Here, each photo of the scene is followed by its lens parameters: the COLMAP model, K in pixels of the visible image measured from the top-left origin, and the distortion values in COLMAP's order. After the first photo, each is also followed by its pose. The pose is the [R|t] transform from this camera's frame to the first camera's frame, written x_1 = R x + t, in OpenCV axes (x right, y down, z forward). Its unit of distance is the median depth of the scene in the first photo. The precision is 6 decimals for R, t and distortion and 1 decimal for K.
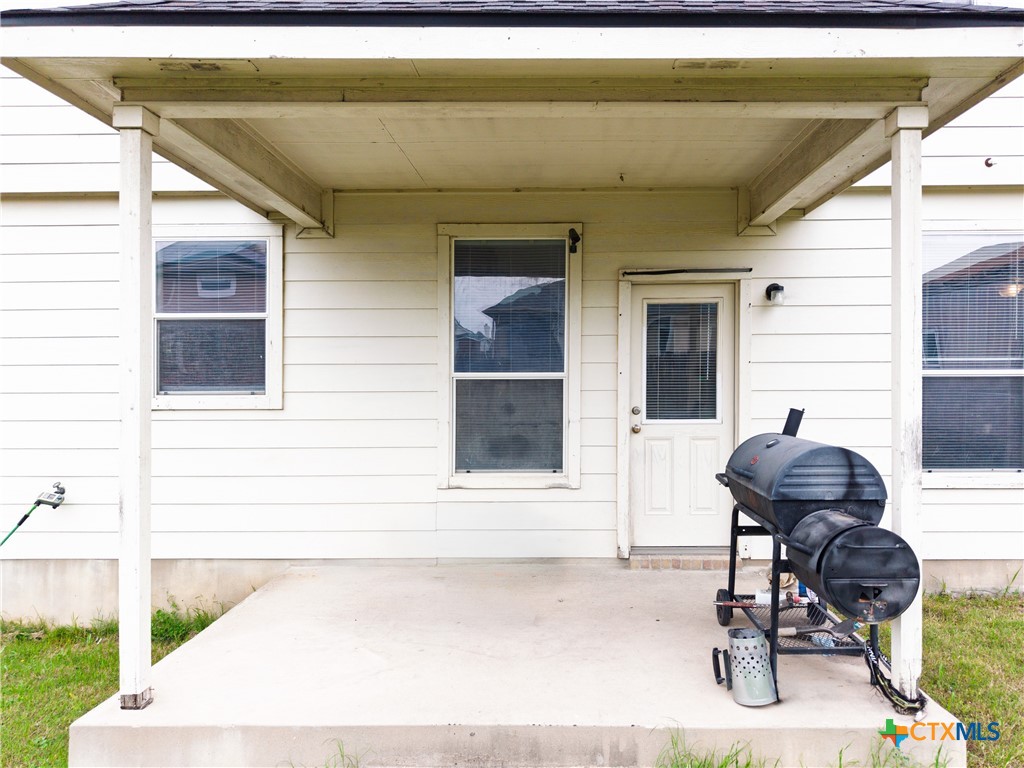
lens RADIAL K [[716.4, 0, 548.0], [0, 716.4, 406.8], [0, 0, 1]] dist [0.033479, -0.000568]
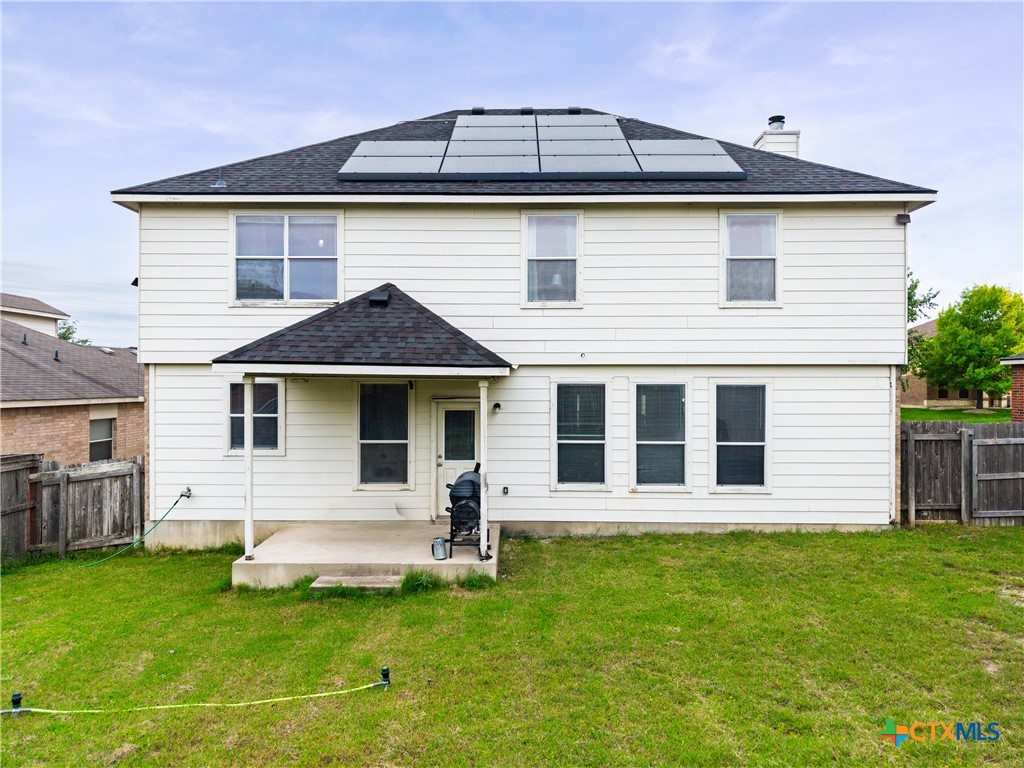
lens RADIAL K [[683.8, 0, 511.5], [0, 683.8, 392.4], [0, 0, 1]] dist [0.028757, -0.035203]
pose [[0.999879, 0.004564, 0.014854, 0.326365], [-0.004384, 0.999917, -0.012126, -0.178580], [-0.014908, 0.012059, 0.999816, -1.230167]]
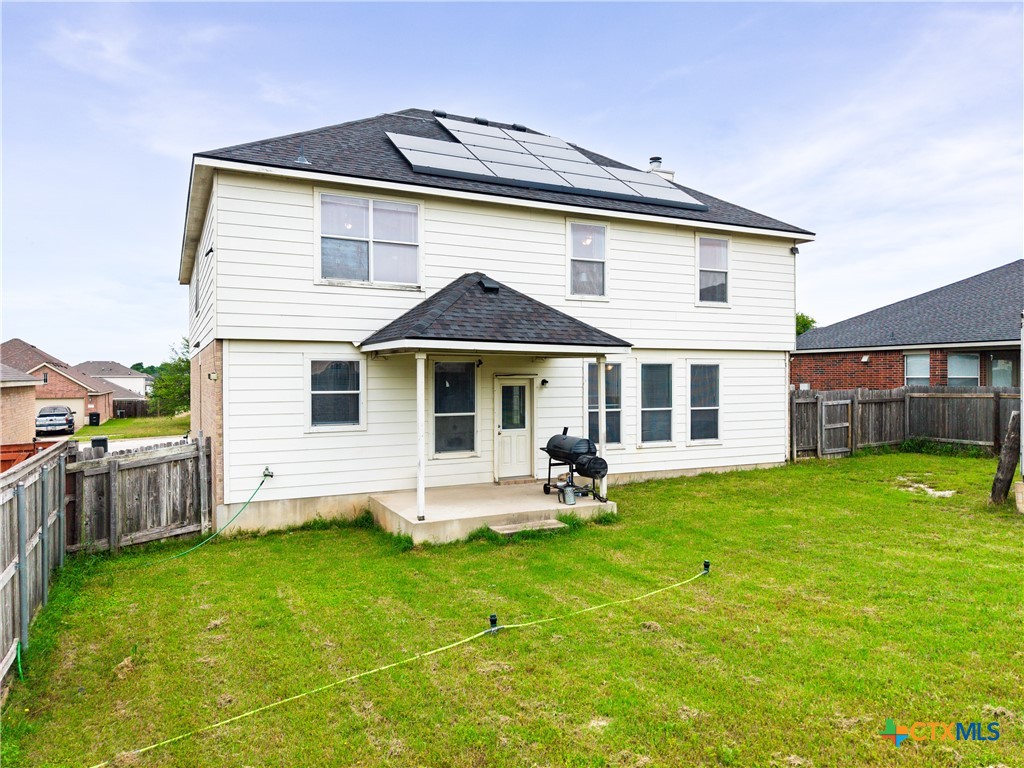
lens RADIAL K [[685.4, 0, 511.6], [0, 685.4, 387.9], [0, 0, 1]] dist [0.035113, -0.041763]
pose [[0.885548, -0.006059, 0.464509, -1.017106], [0.009349, 0.999945, -0.004781, -0.125025], [-0.464454, 0.008577, 0.885556, -1.274695]]
